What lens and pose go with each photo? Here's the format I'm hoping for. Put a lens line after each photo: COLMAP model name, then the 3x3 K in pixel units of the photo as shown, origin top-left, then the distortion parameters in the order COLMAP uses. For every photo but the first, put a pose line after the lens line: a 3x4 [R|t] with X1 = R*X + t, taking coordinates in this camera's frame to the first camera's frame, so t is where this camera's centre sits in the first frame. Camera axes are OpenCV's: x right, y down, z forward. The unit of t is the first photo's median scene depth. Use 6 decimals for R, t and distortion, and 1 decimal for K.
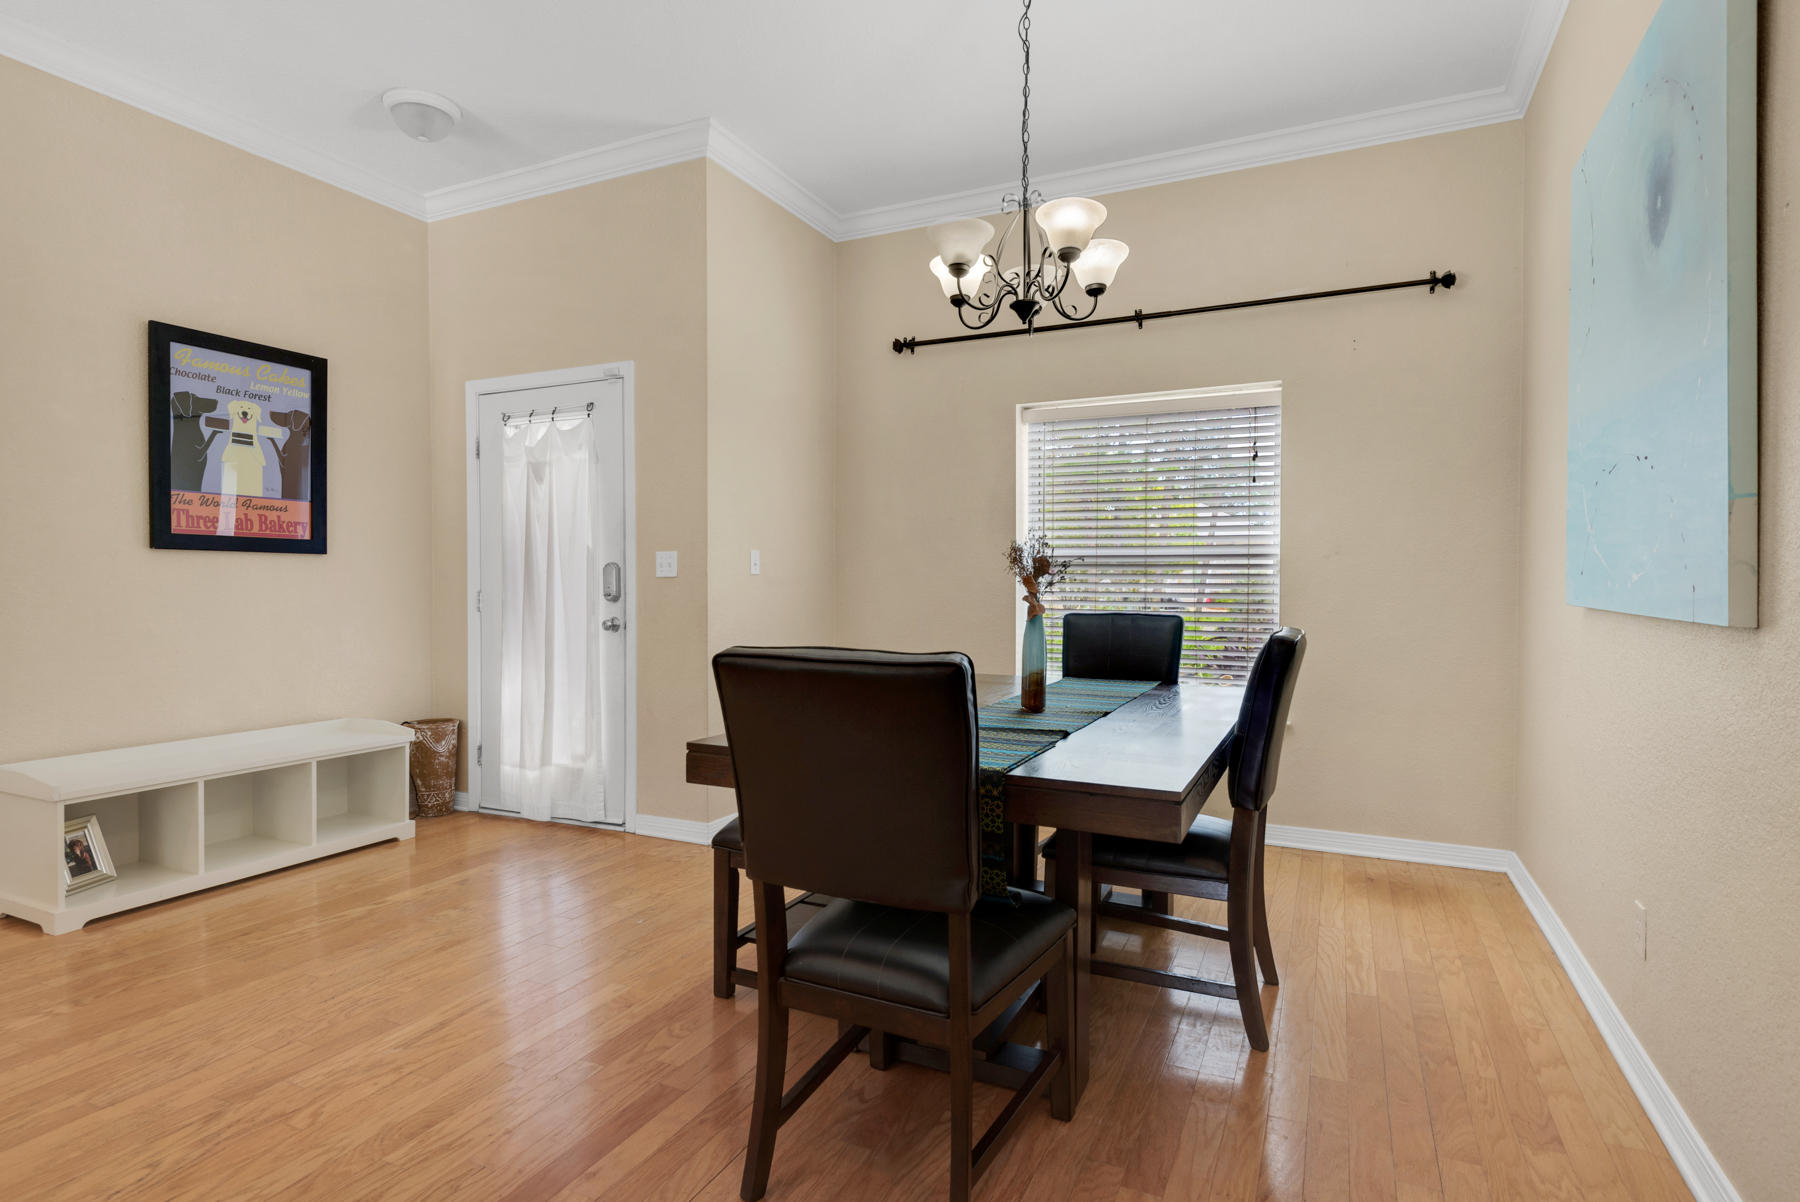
lens RADIAL K [[920.3, 0, 900.0], [0, 920.3, 601.0], [0, 0, 1]] dist [-0.001729, -0.000211]
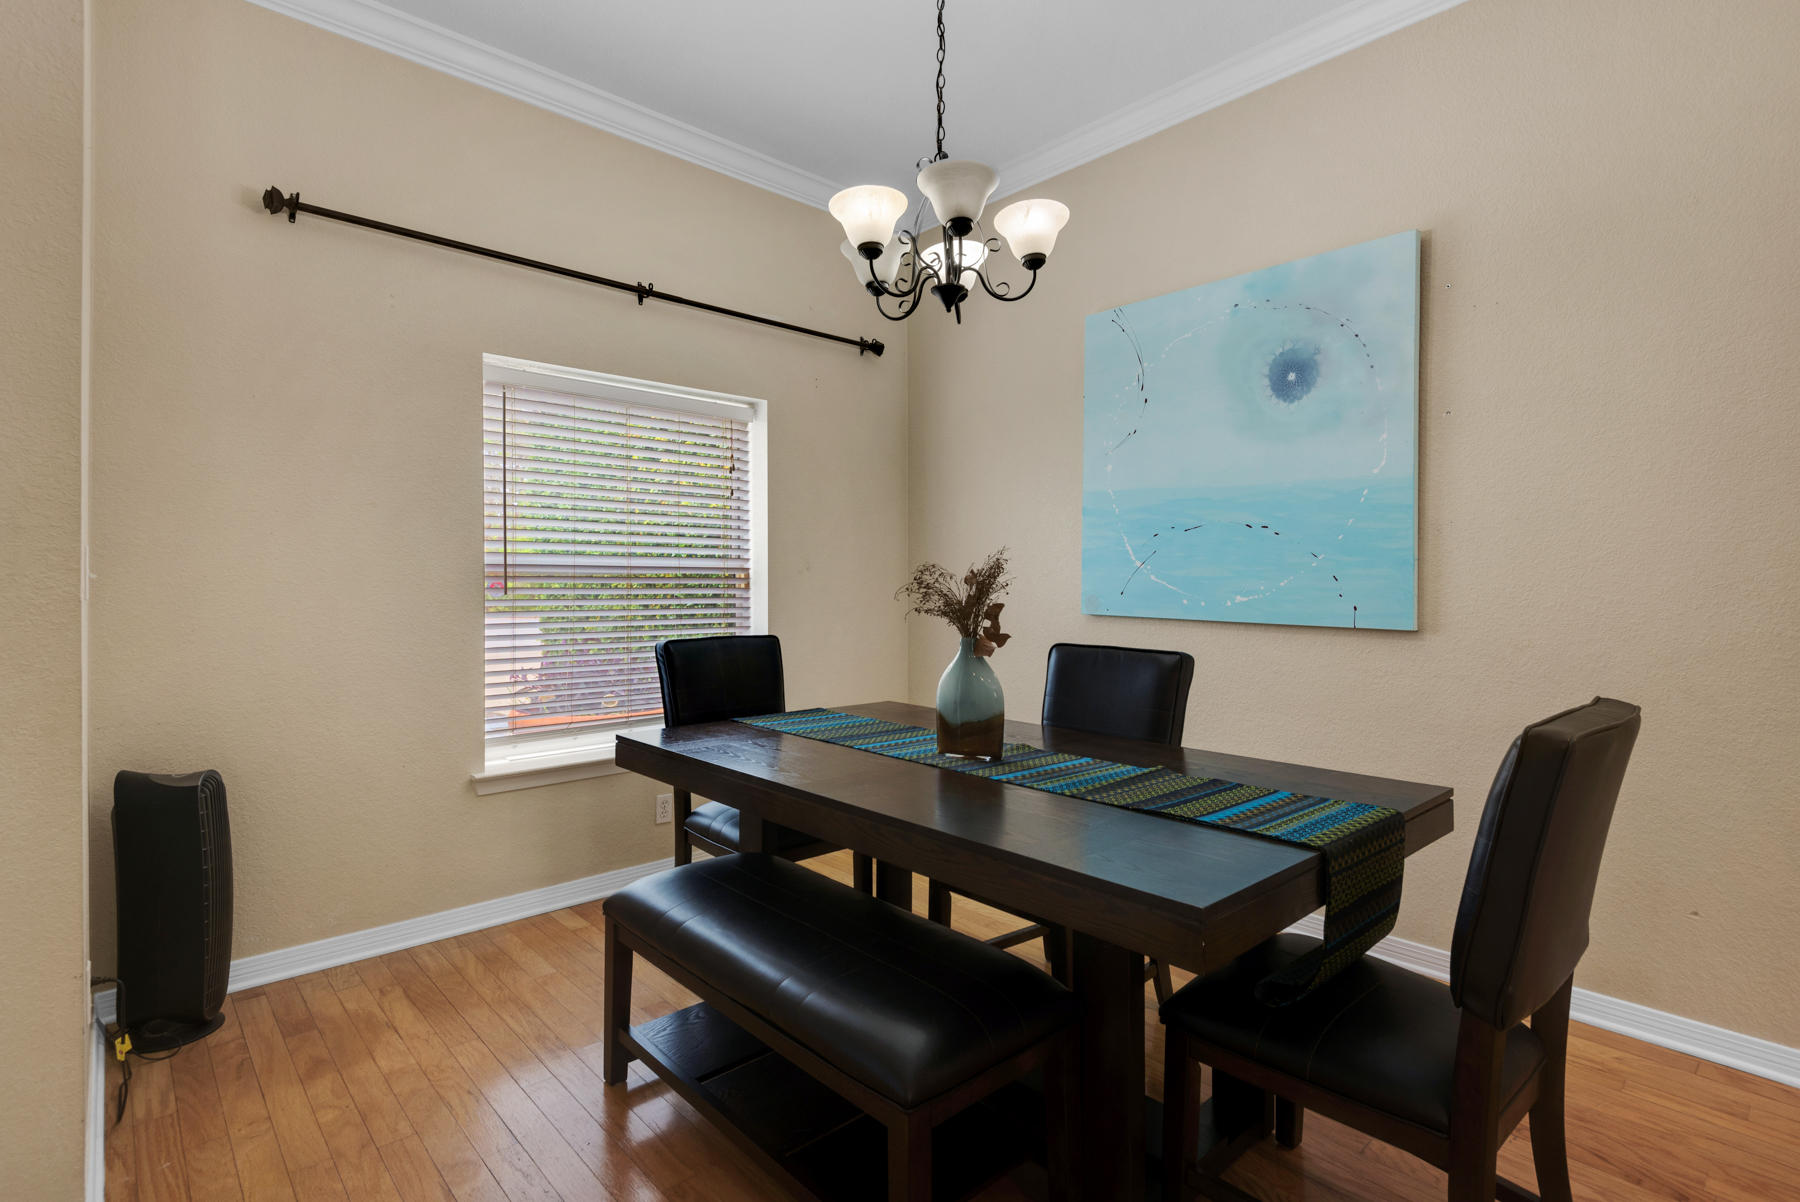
lens RADIAL K [[868.5, 0, 900.0], [0, 868.5, 601.0], [0, 0, 1]] dist [0.032337, -0.018643]
pose [[0.378457, -0.024477, 0.925295, -0.419878], [0.015342, 0.999679, 0.020170, -0.030715], [-0.925492, 0.006563, 0.378711, 0.471657]]
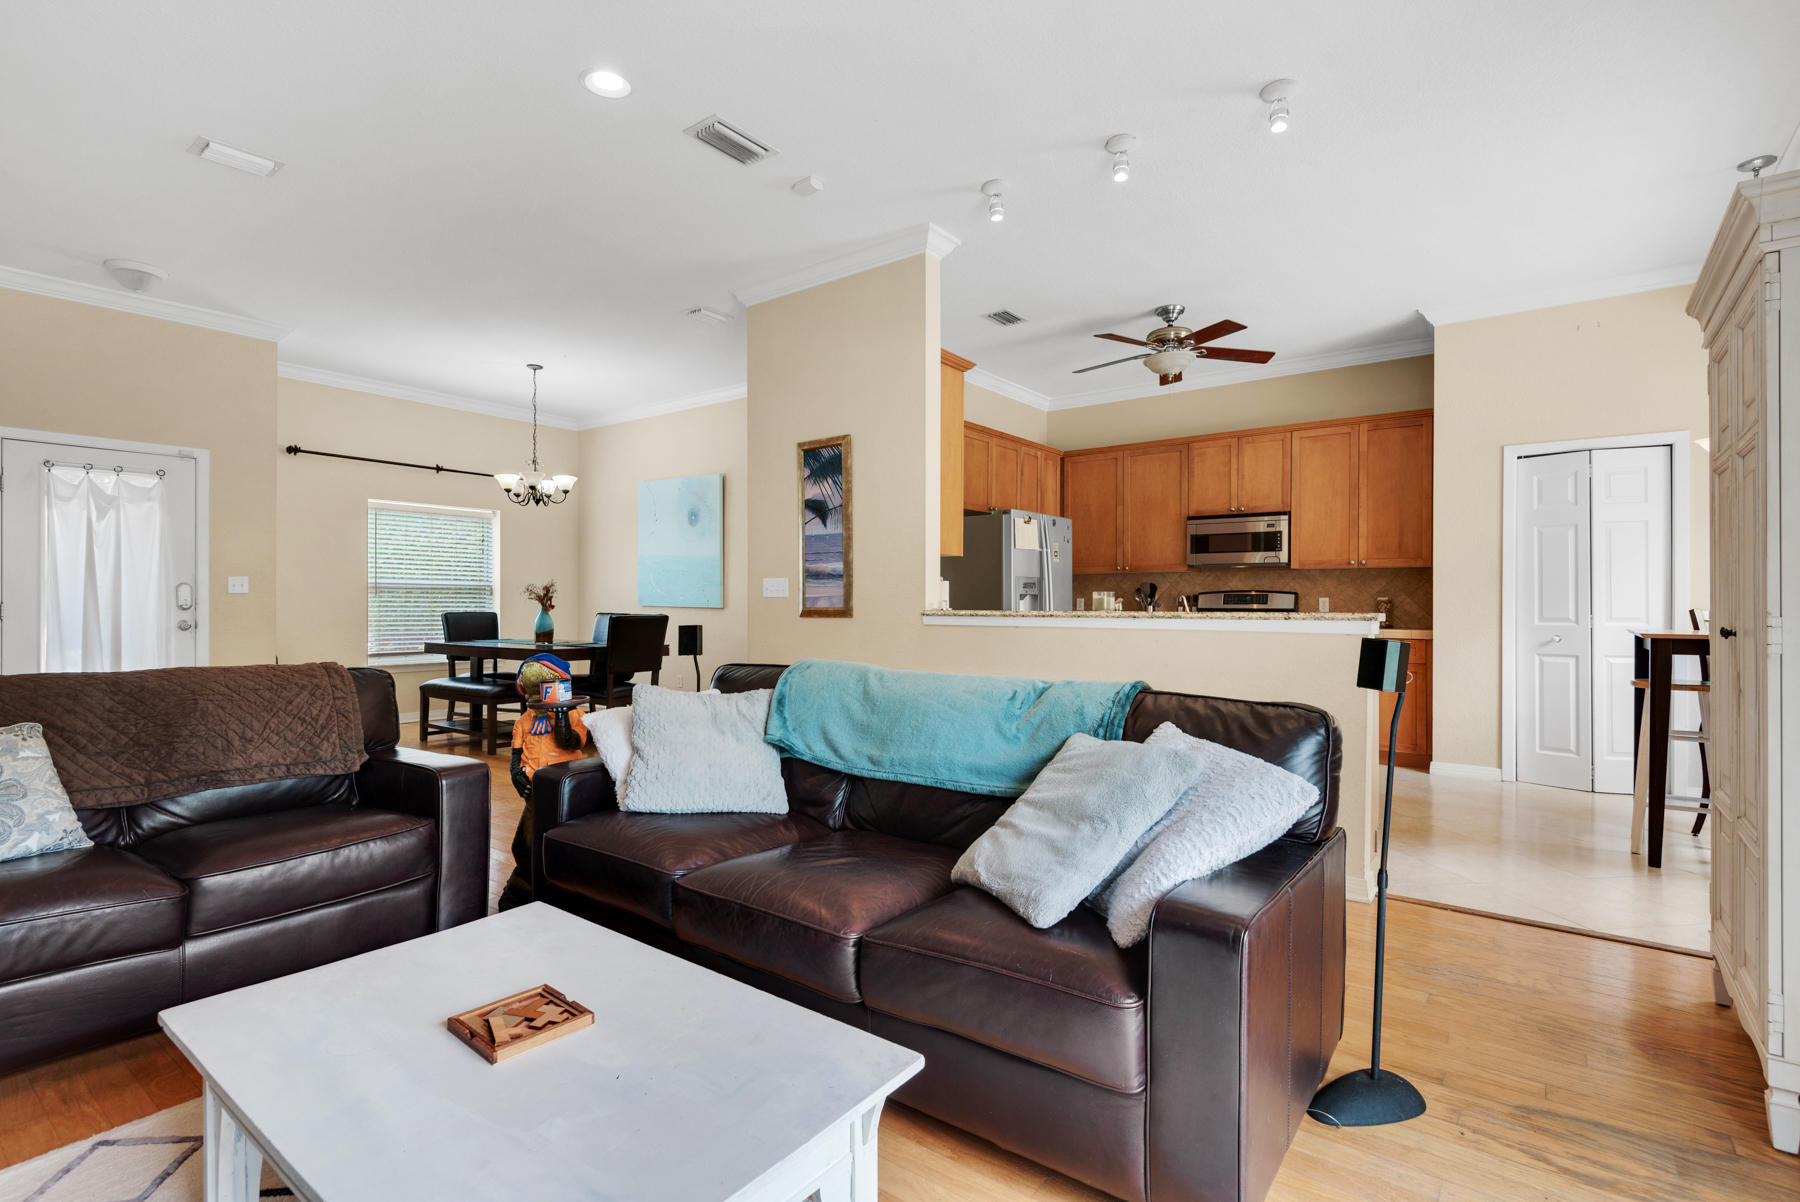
lens RADIAL K [[868.5, 0, 900.0], [0, 868.5, 601.0], [0, 0, 1]] dist [0.032337, -0.018643]
pose [[0.201325, -0.000417, 0.979524, -1.451637], [0.012221, 0.999923, -0.002086, 0.003727], [-0.979448, 0.012391, 0.201314, -0.392631]]
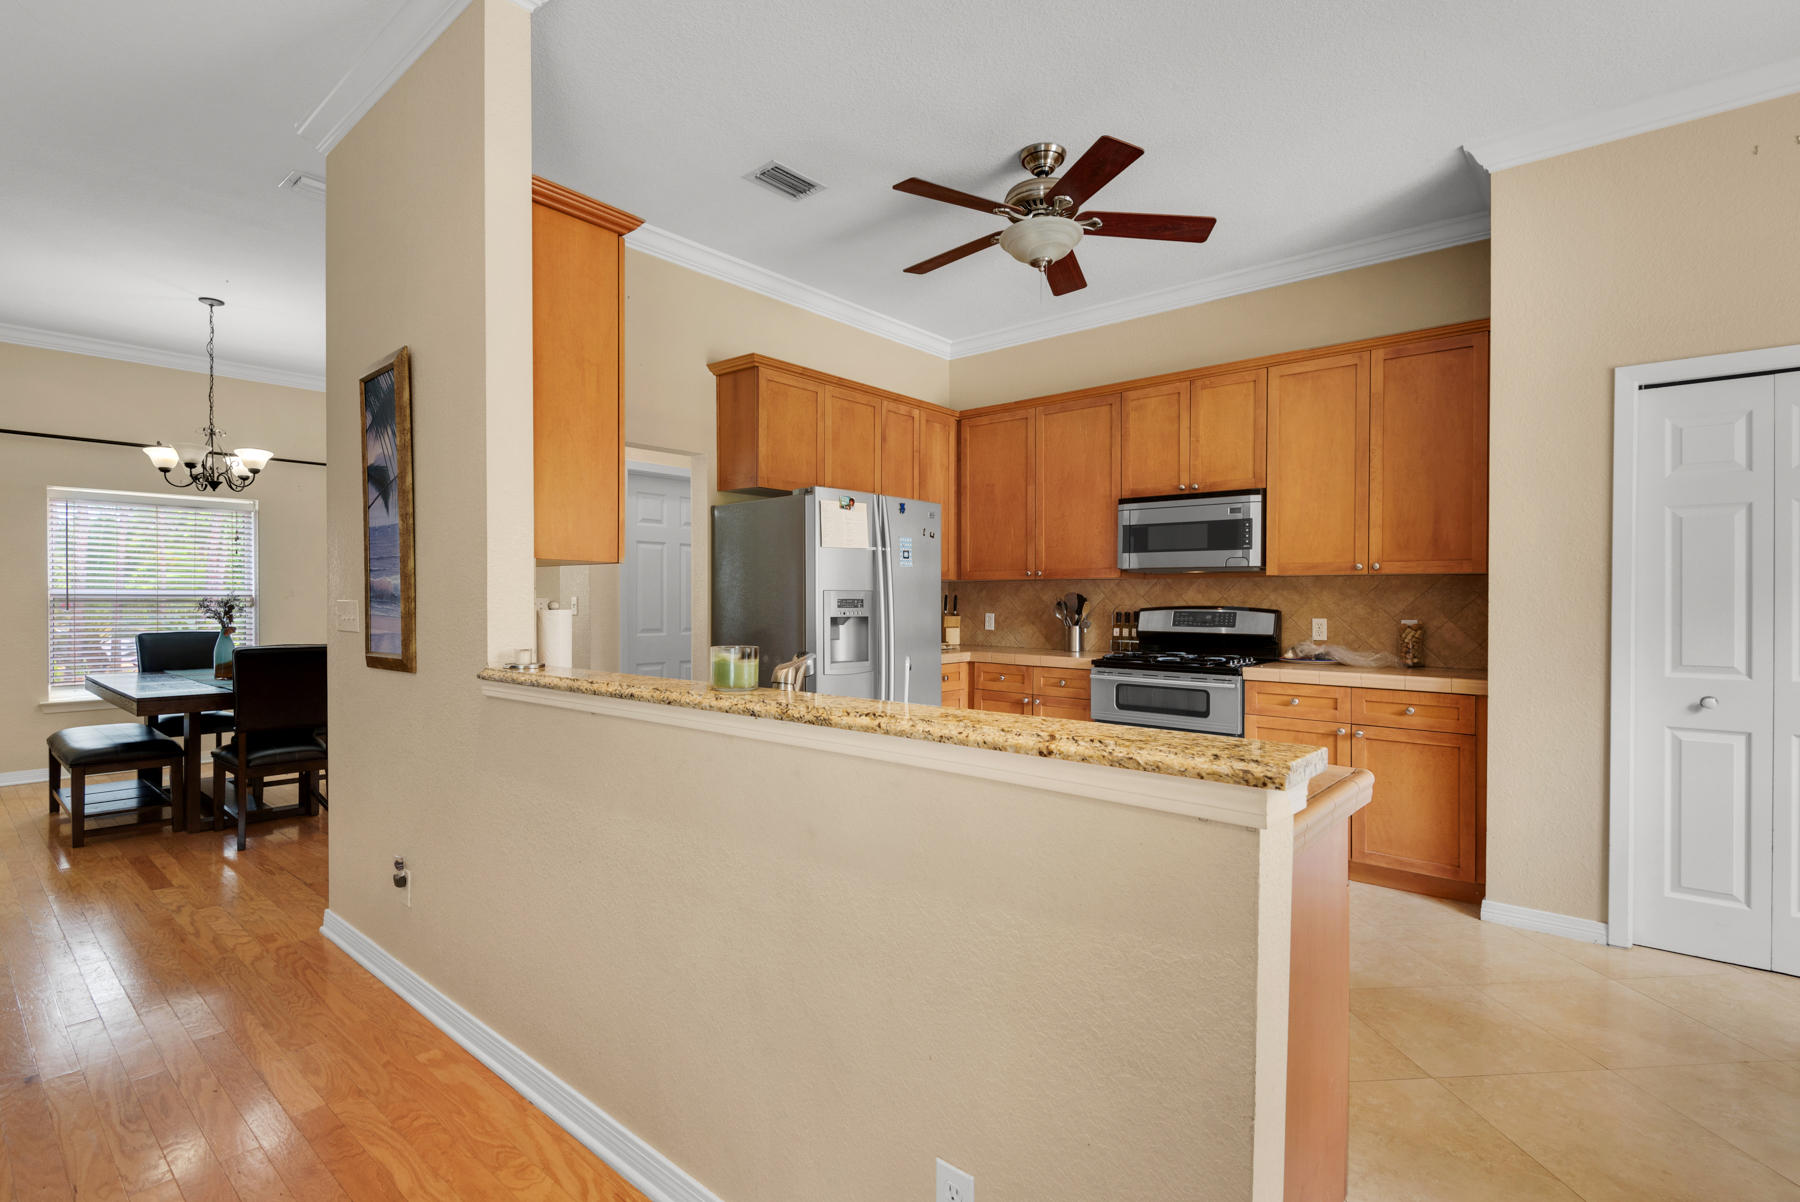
lens RADIAL K [[840.5, 0, 900.0], [0, 840.5, 601.0], [0, 0, 1]] dist [0.020929, -0.017176]
pose [[0.264446, -0.008264, 0.964365, -0.831057], [0.013087, 0.999902, 0.004980, -0.030793], [-0.964312, 0.011304, 0.264529, -0.618655]]
